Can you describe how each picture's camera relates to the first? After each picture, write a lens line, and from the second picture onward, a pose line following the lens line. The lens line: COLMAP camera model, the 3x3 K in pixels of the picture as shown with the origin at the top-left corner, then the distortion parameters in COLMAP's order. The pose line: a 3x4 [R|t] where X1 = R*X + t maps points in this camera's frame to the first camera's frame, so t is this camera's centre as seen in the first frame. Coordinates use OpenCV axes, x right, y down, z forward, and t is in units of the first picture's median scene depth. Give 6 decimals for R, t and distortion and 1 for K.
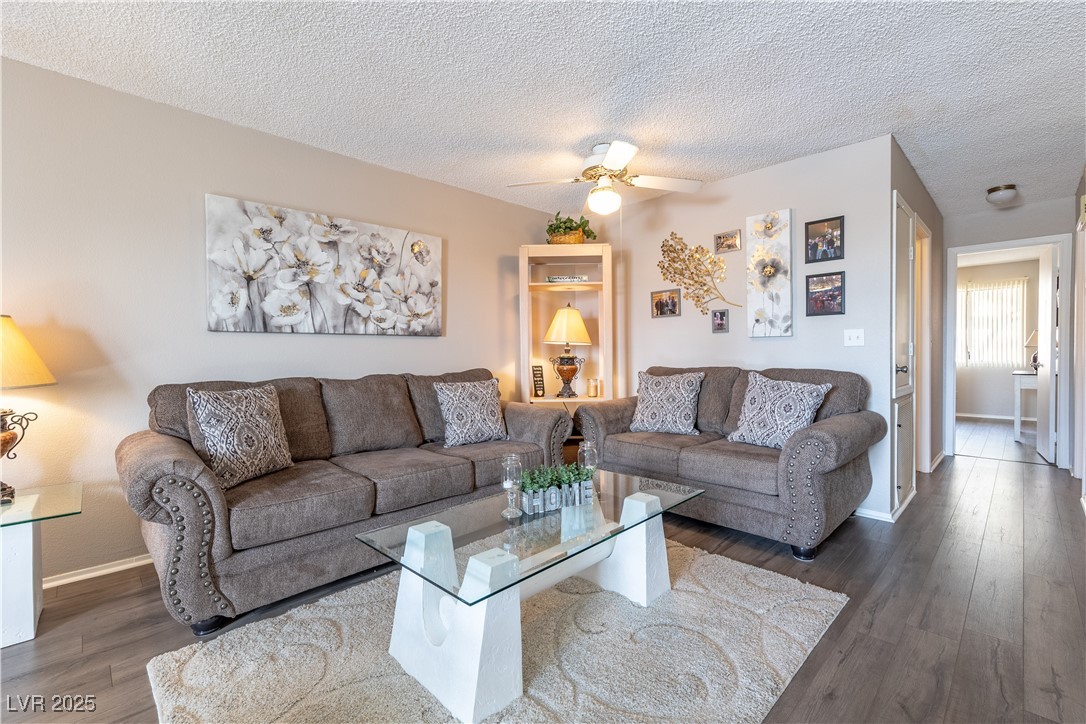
lens RADIAL K [[466.3, 0, 547.0], [0, 466.3, 362.6], [0, 0, 1]] dist [0.008660, -0.001859]
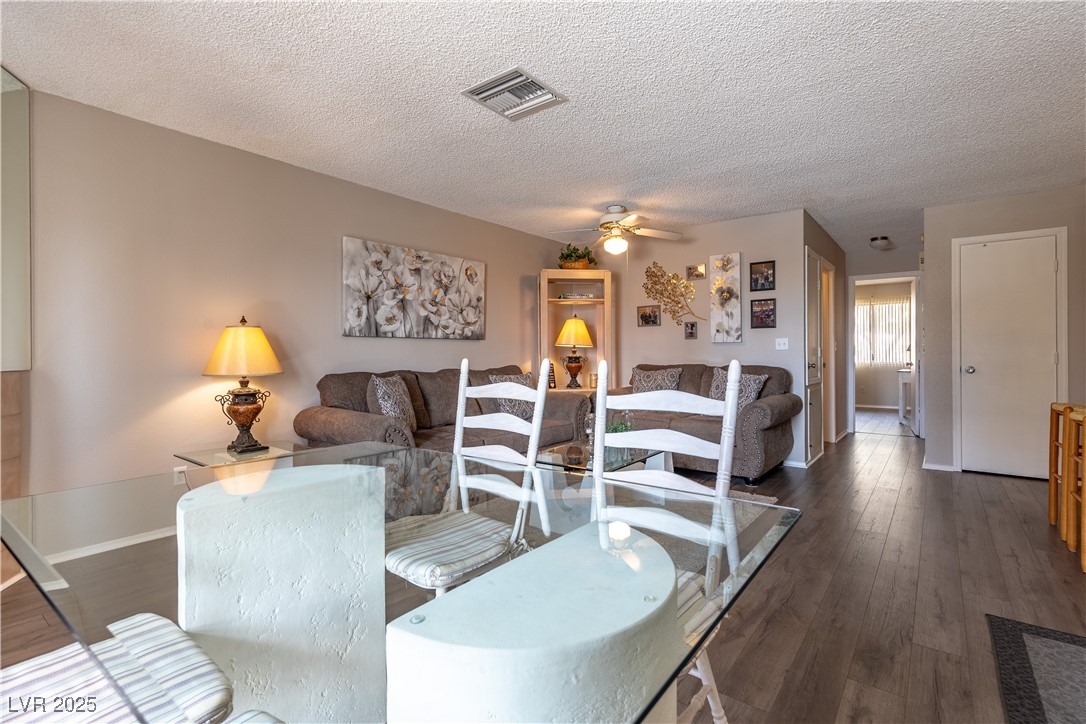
lens RADIAL K [[496.3, 0, 550.4], [0, 496.3, 355.5], [0, 0, 1]] dist [0.005376, 0.000515]
pose [[0.990808, 0.004927, 0.135186, -0.253396], [-0.002648, 0.999851, -0.017033, 0.010371], [-0.135249, 0.016518, 0.990674, -0.412565]]
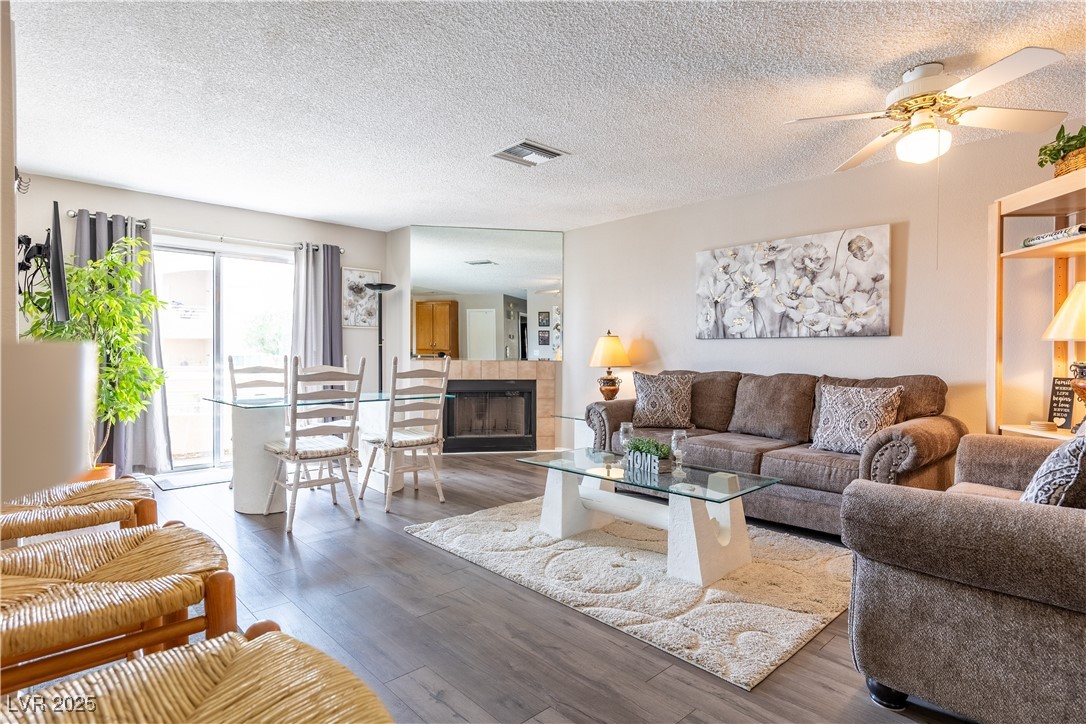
lens RADIAL K [[565.2, 0, 544.1], [0, 565.2, 356.6], [0, 0, 1]] dist [0.004227, 0.002035]
pose [[-0.019660, 0.014217, -0.999706, 0.941929], [-0.026475, 0.999541, 0.014736, -0.017944], [0.999456, 0.026757, -0.019274, 0.415645]]
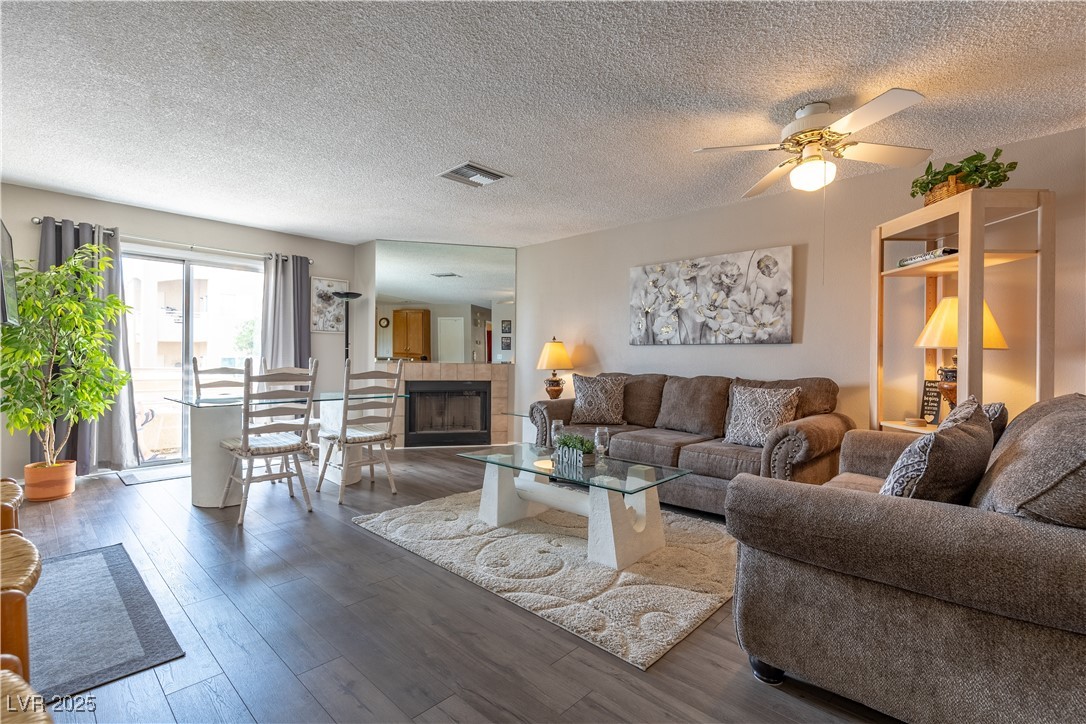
lens RADIAL K [[496.3, 0, 546.5], [0, 496.3, 357.2], [0, 0, 1]] dist [0.005376, 0.000515]
pose [[0.043225, 0.008416, -0.999030, 0.906052], [-0.032232, 0.999456, 0.007025, -0.018854], [0.998545, 0.031898, 0.043473, 0.476750]]
